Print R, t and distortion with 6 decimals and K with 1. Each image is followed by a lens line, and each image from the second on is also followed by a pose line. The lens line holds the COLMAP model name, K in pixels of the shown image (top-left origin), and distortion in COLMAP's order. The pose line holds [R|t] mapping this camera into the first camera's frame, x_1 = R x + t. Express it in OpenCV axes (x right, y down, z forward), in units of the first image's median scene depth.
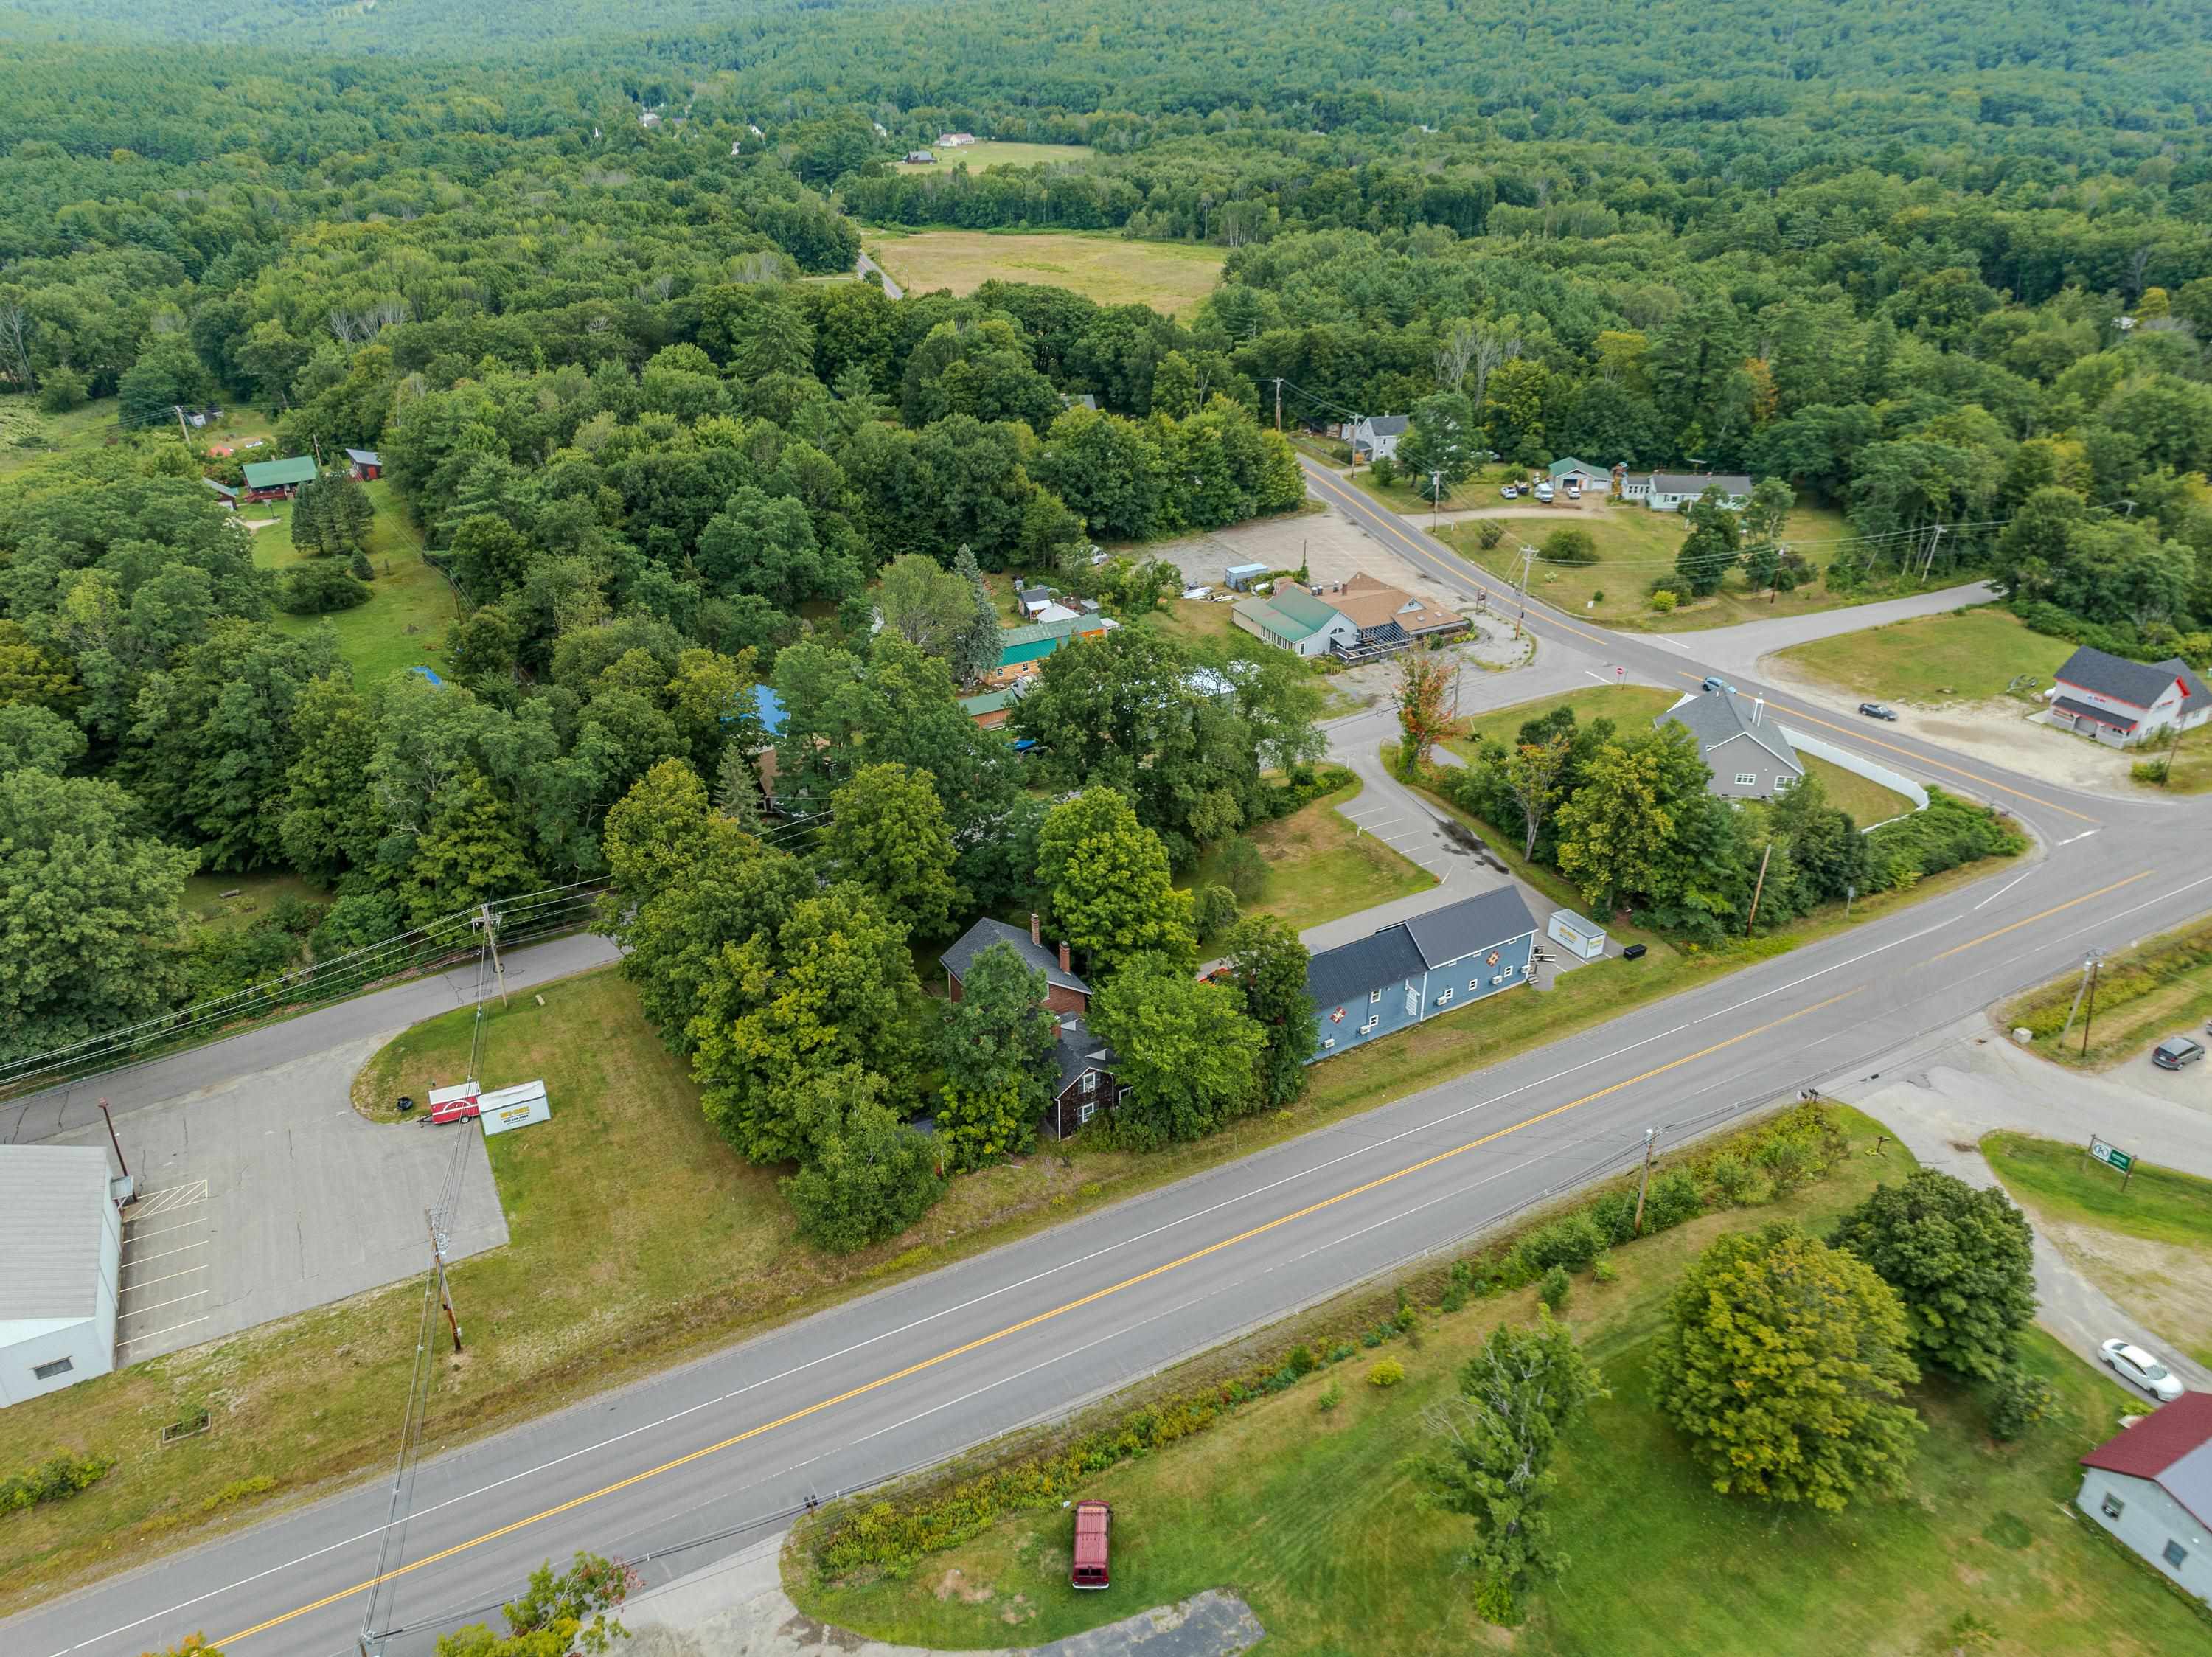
lens RADIAL K [[1564.6, 0, 1106.0], [0, 1564.6, 828.5], [0, 0, 1]] dist [-0.013898, 0.000218]
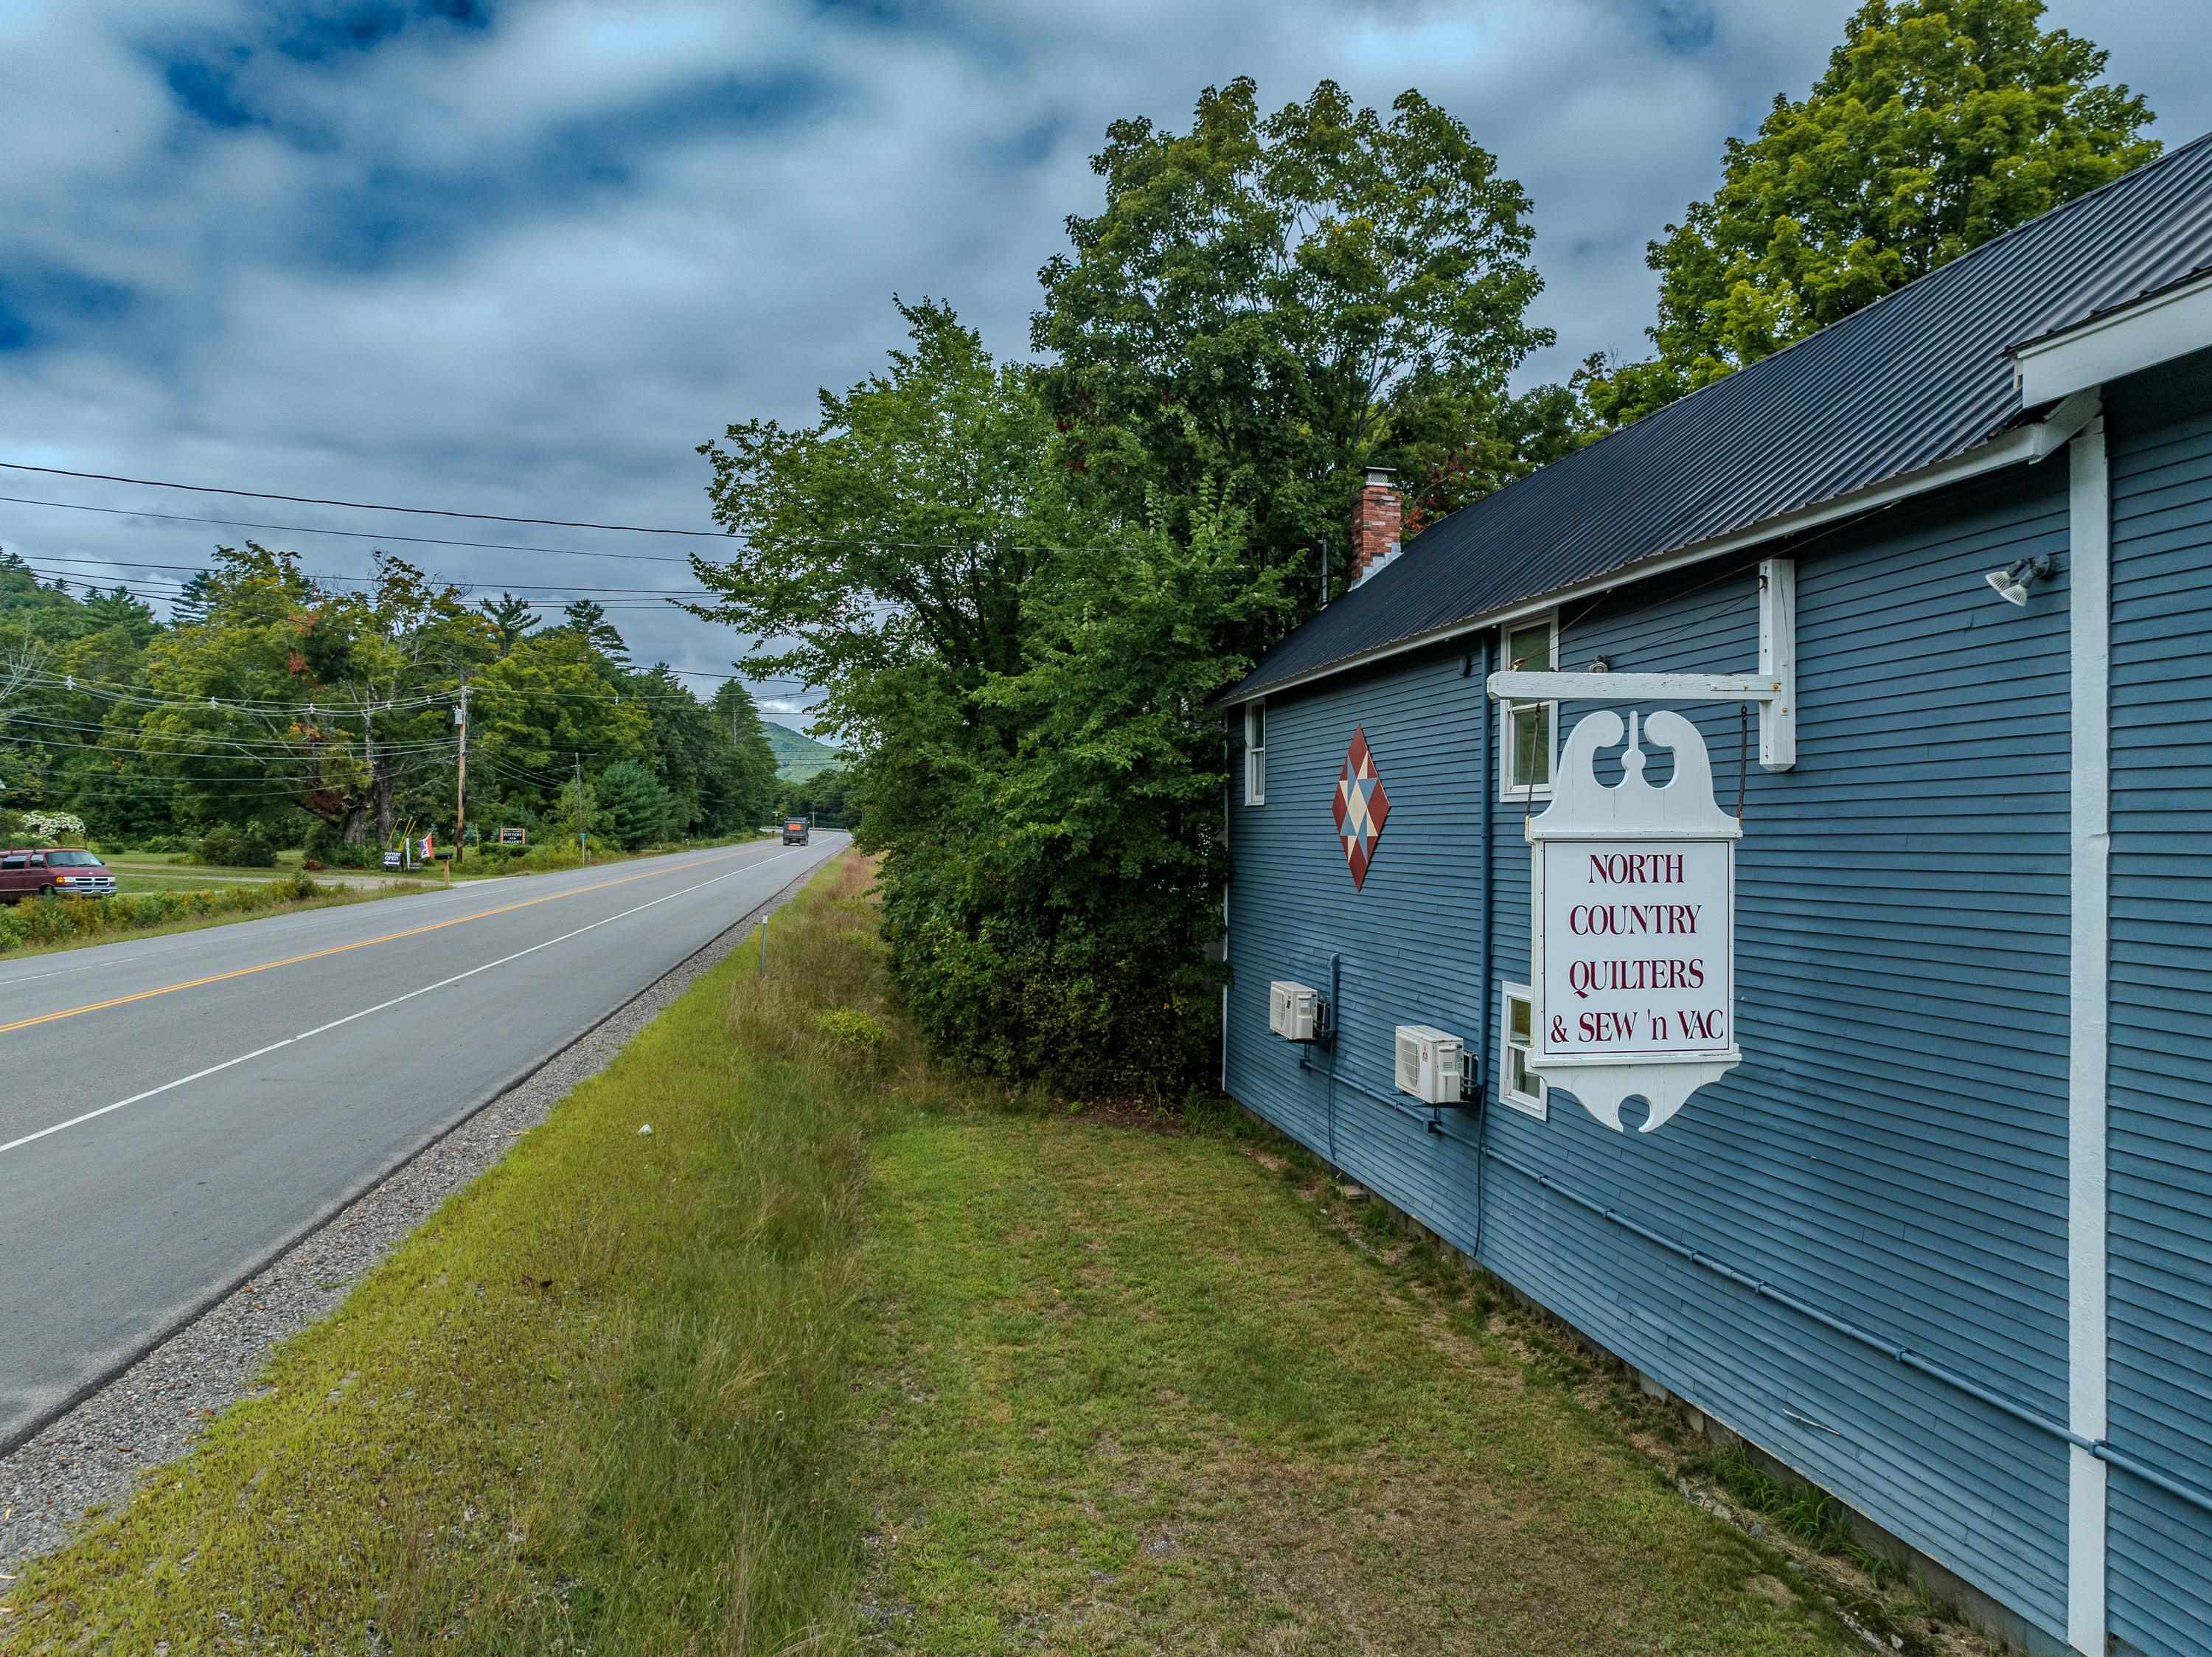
lens RADIAL K [[1568.8, 0, 1106.0], [0, 1568.8, 828.5], [0, 0, 1]] dist [-0.003300, -0.028775]
pose [[-0.356545, 0.002882, -0.934274, 0.153751], [-0.426490, 0.889221, 0.165504, 0.061904], [0.831253, 0.457468, -0.315818, 0.580091]]
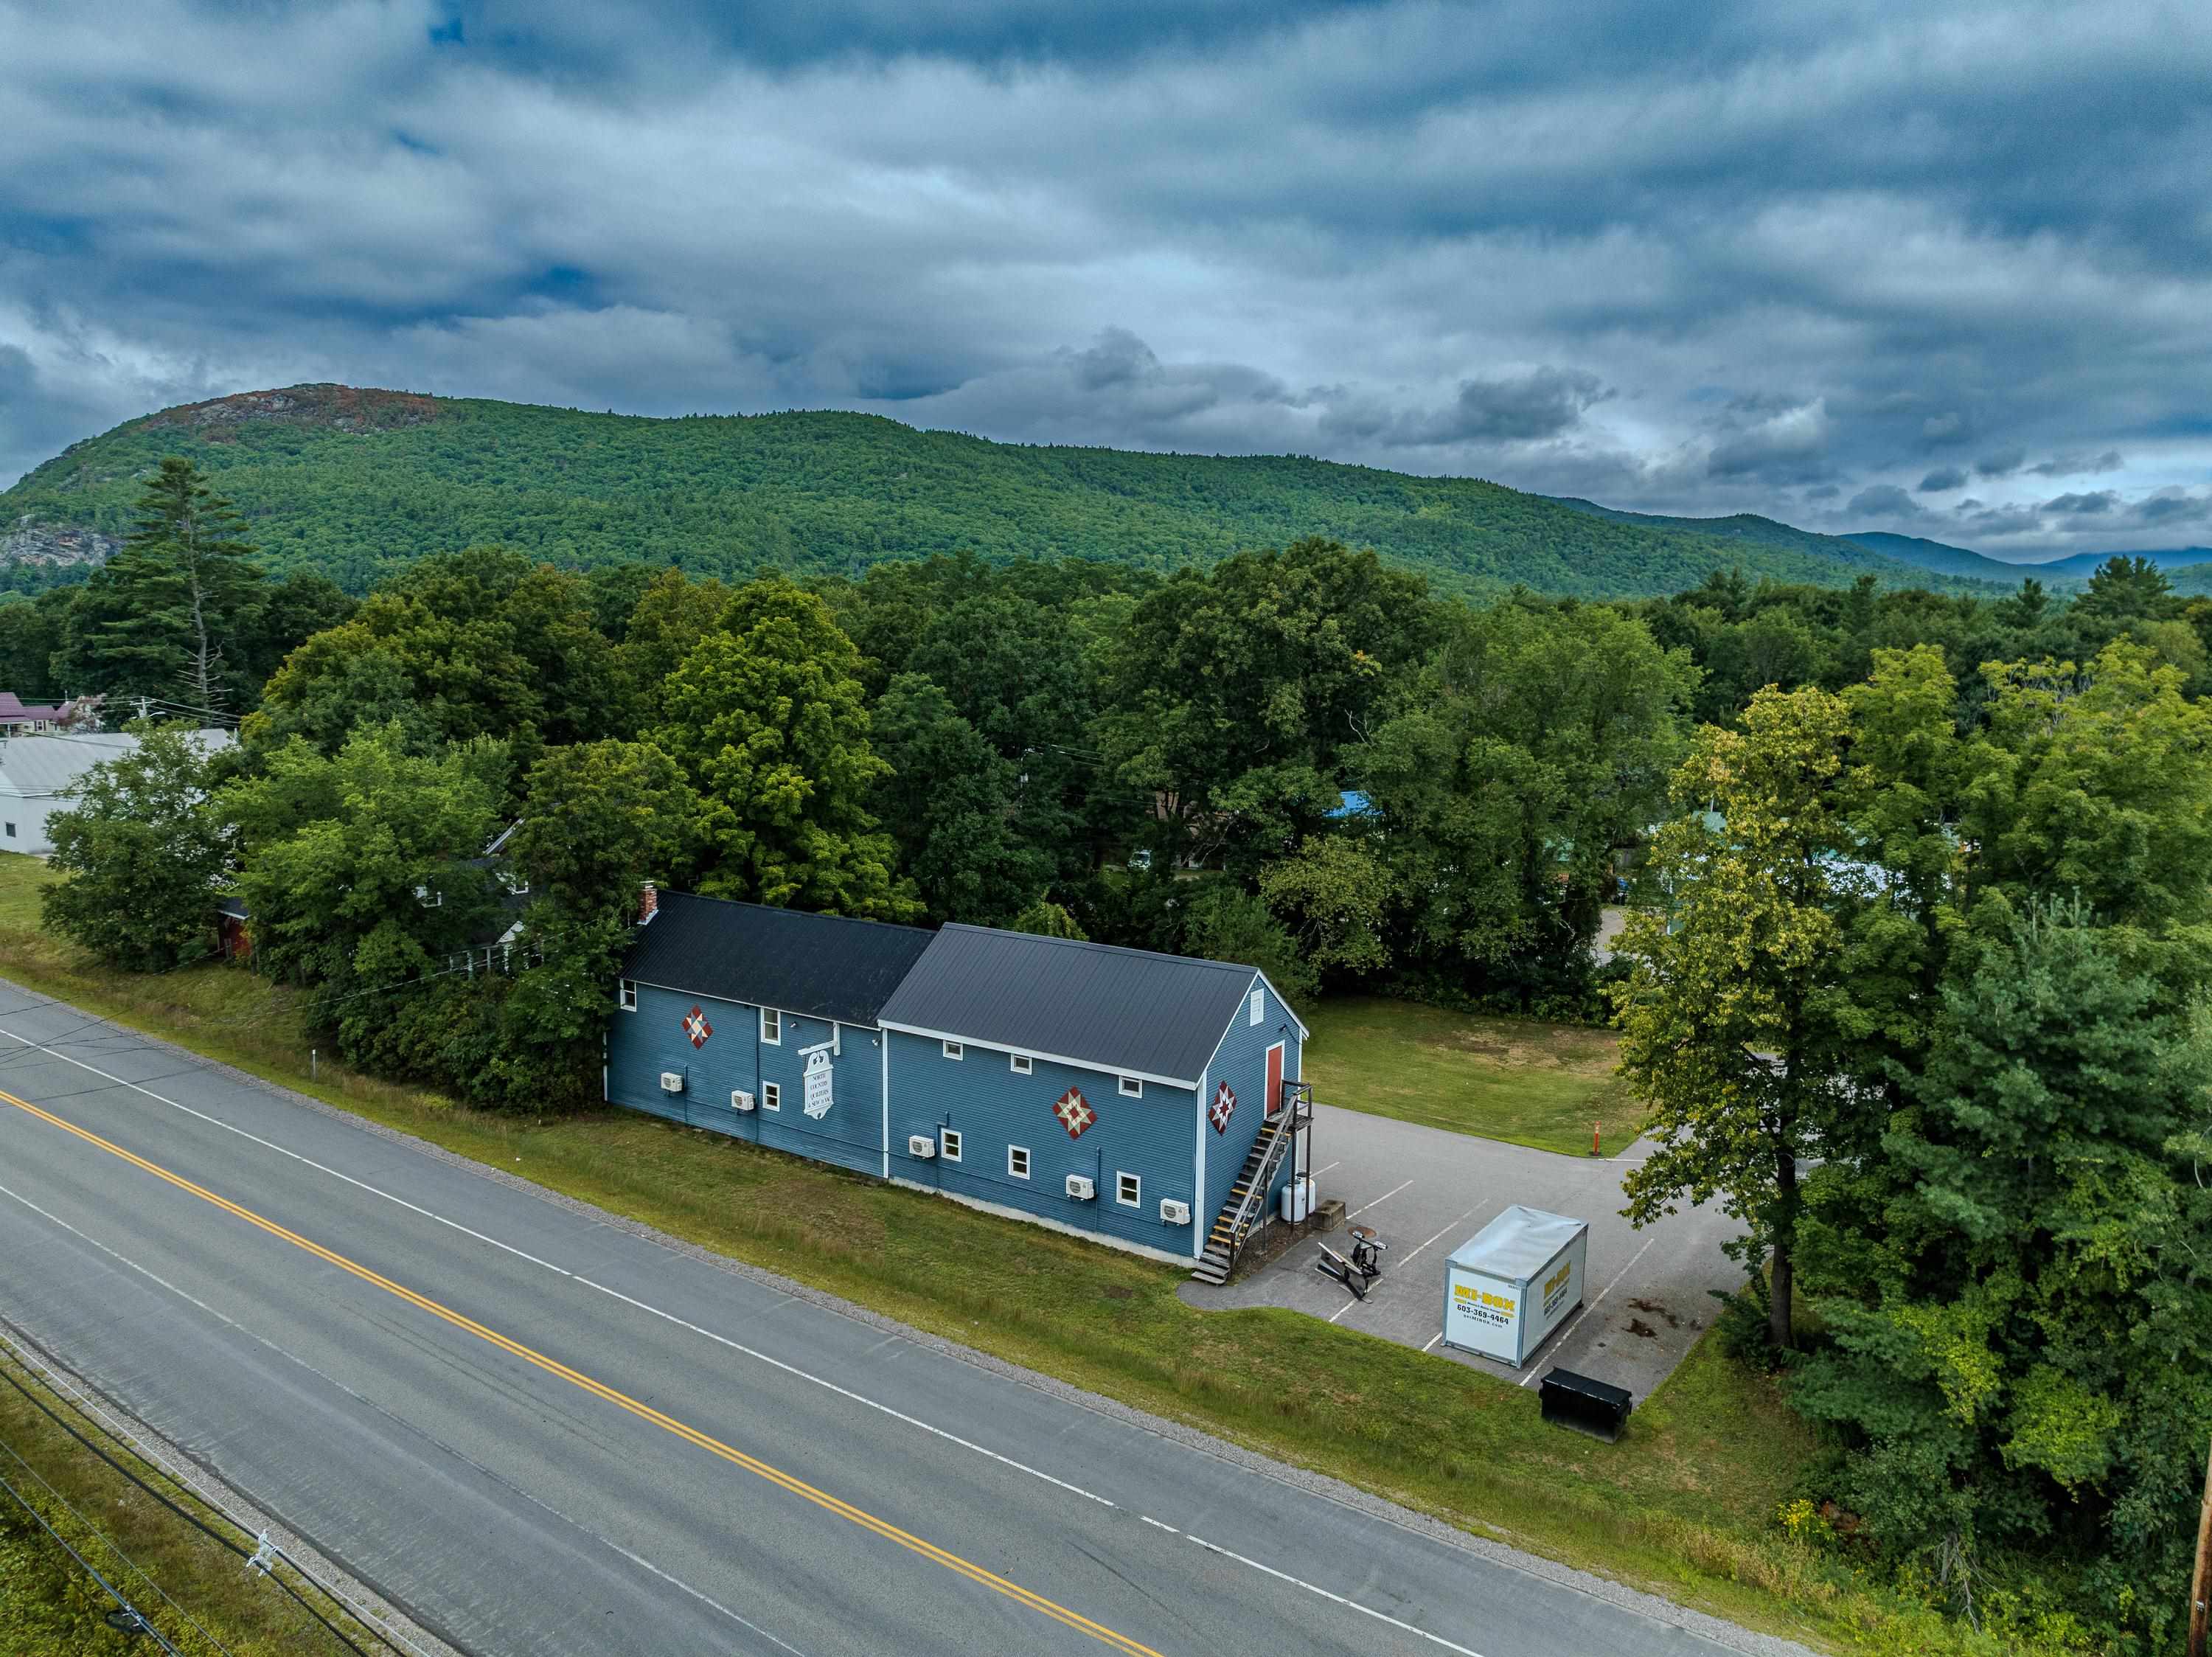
lens RADIAL K [[1550.5, 0, 1106.0], [0, 1550.5, 828.5], [0, 0, 1]] dist [0.002829, -0.037326]
pose [[0.407372, 0.113660, -0.906162, 0.335776], [-0.429526, 0.899479, -0.080275, 0.030518], [0.805950, 0.421922, 0.415242, 0.502287]]
